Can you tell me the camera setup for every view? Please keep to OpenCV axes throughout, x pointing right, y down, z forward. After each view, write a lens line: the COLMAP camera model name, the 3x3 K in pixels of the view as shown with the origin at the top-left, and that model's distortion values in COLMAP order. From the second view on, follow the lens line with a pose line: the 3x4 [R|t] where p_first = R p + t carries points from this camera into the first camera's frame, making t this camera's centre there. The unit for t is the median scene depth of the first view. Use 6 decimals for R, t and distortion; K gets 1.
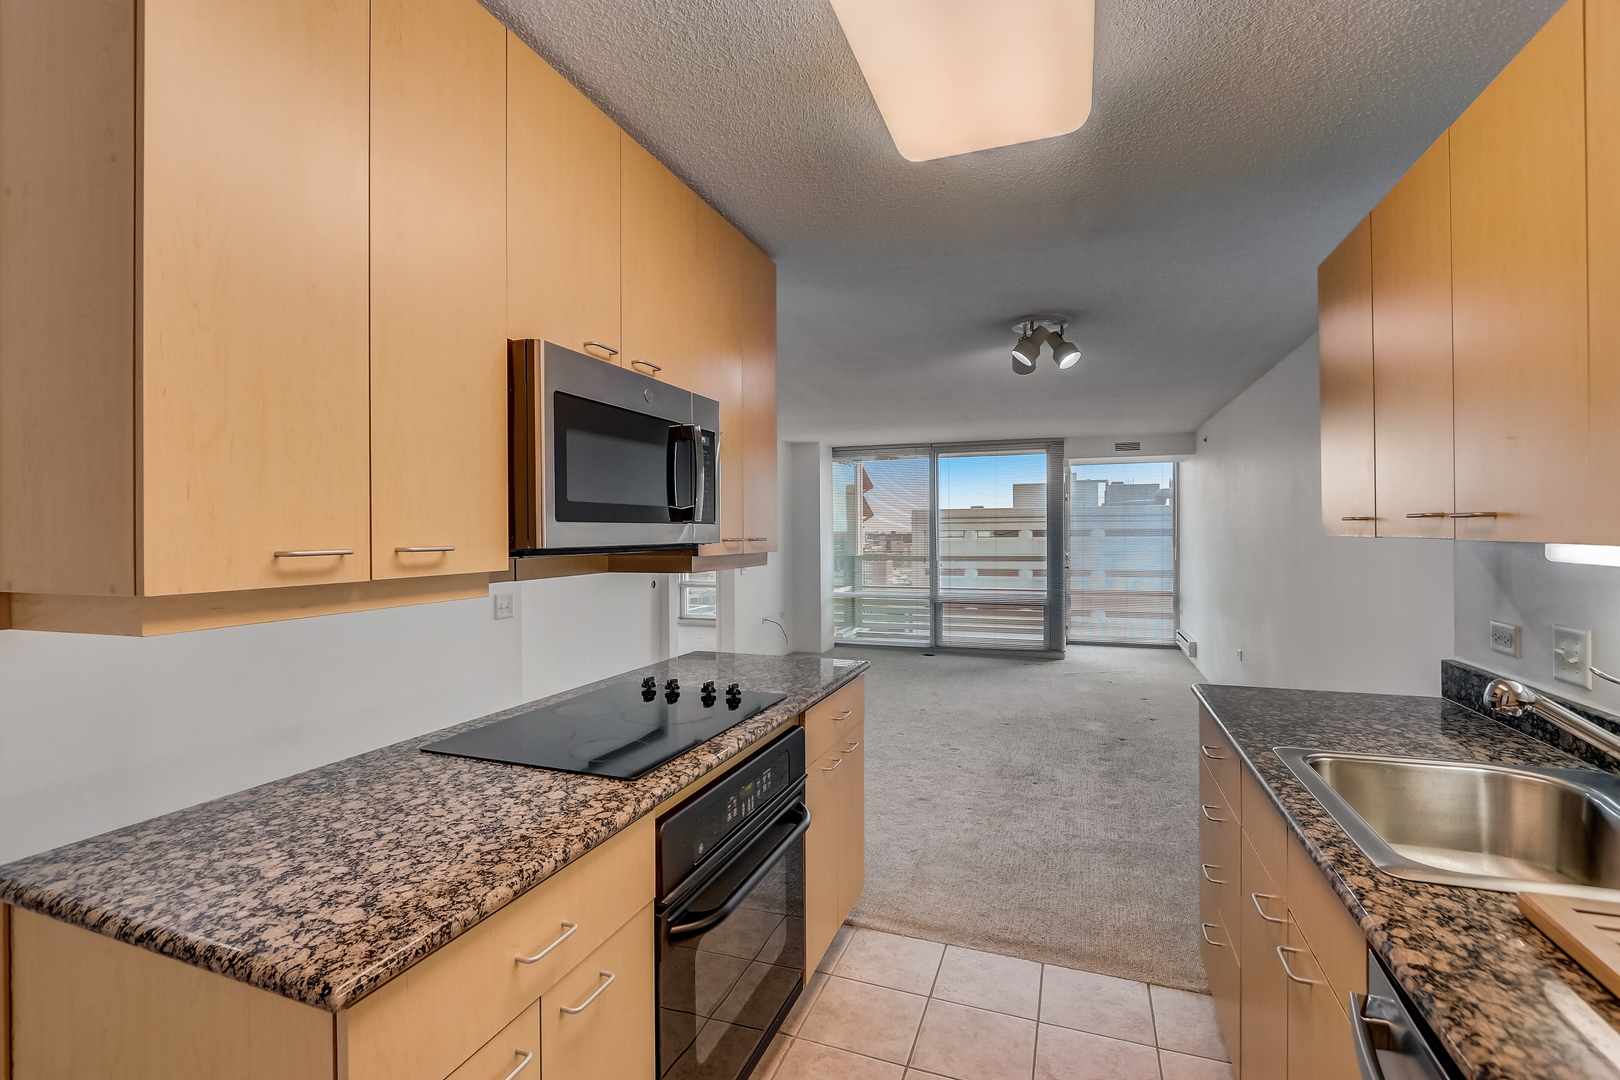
lens RADIAL K [[712.6, 0, 806.4], [0, 712.6, 532.3], [0, 0, 1]] dist [-0.000360, 0.000076]
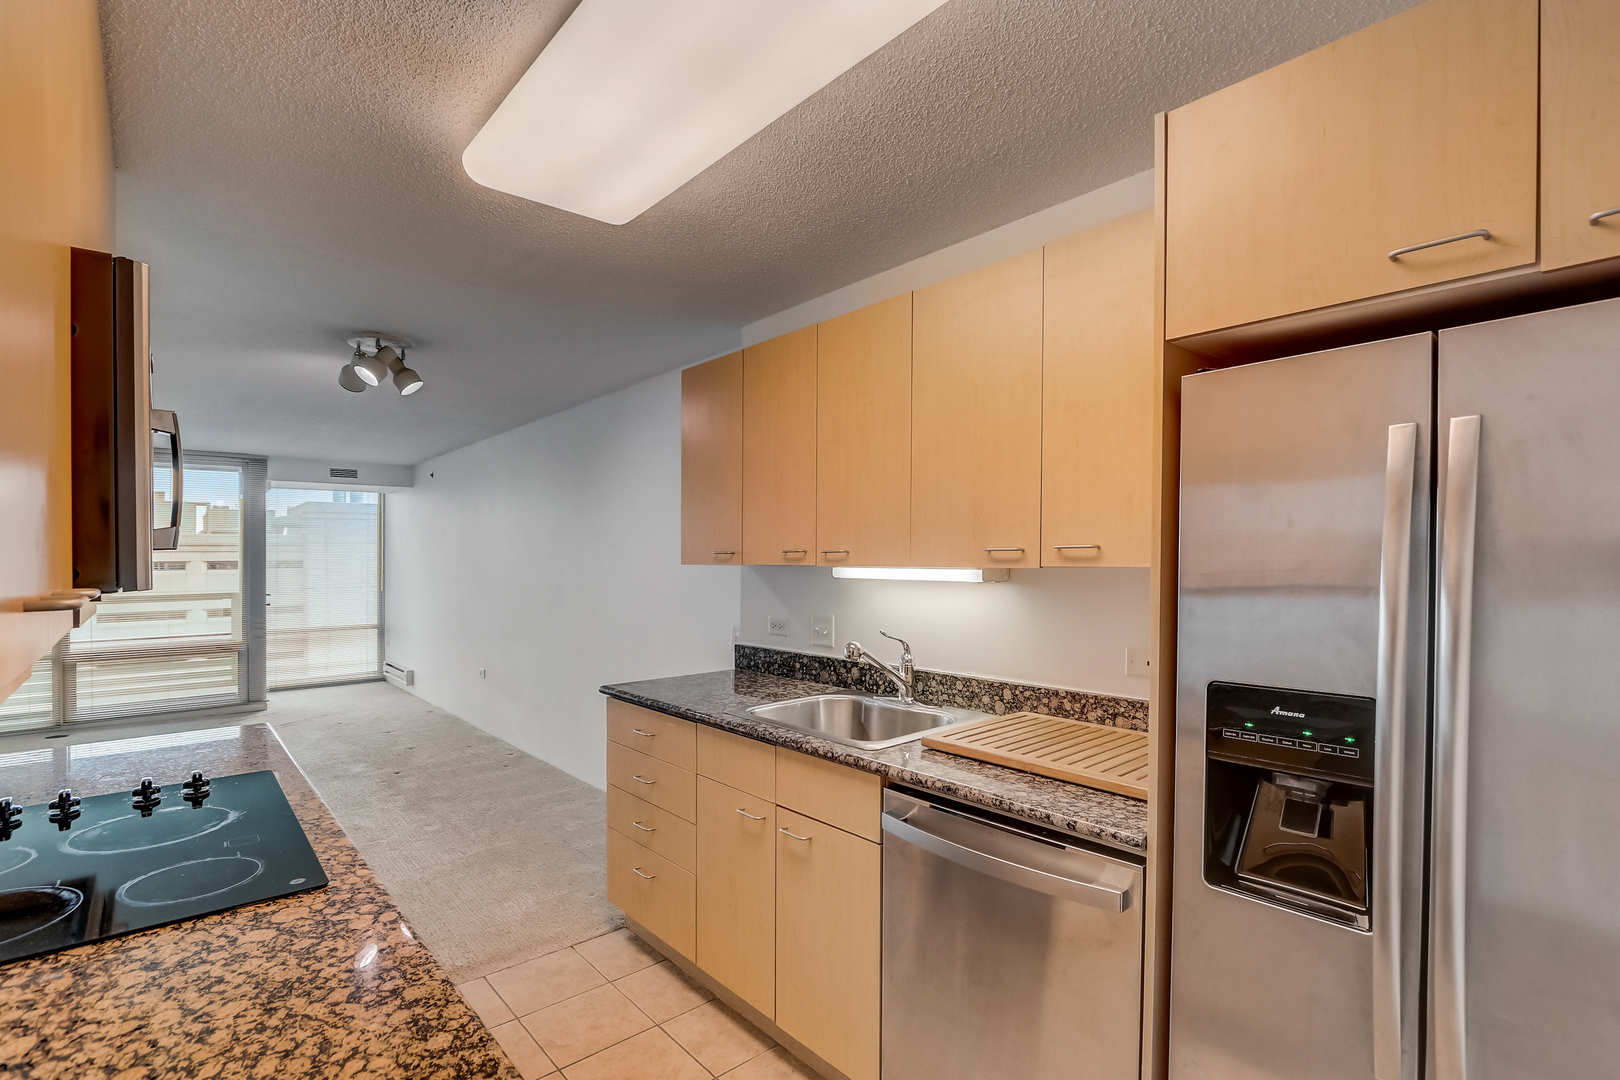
lens RADIAL K [[743.0, 0, 737.2], [0, 743.0, 569.2], [0, 0, 1]] dist [-0.001614, -0.000002]
pose [[0.529862, -0.010107, 0.848023, -0.262508], [0.004235, 0.999948, 0.009271, 0.000787], [-0.848073, -0.001321, 0.529878, 0.077525]]
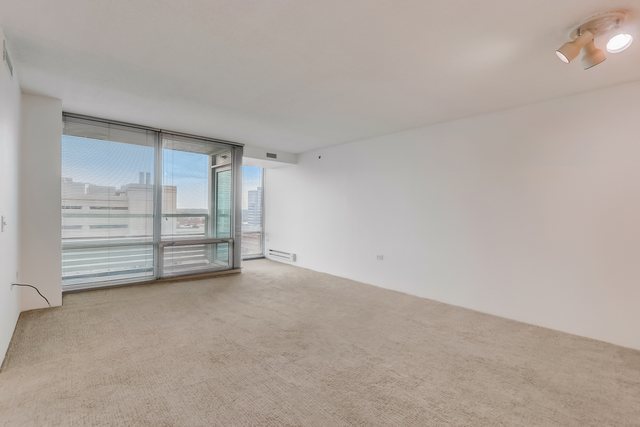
lens RADIAL K [[293.1, 0, 320.0], [0, 293.1, 213.5], [0, 0, 1]] dist [-0.000566, 0.000147]
pose [[0.495345, 0.012255, 0.868610, -0.396768], [-0.026571, 0.999646, 0.001049, 0.074234], [-0.868290, -0.023600, 0.495496, 1.174604]]
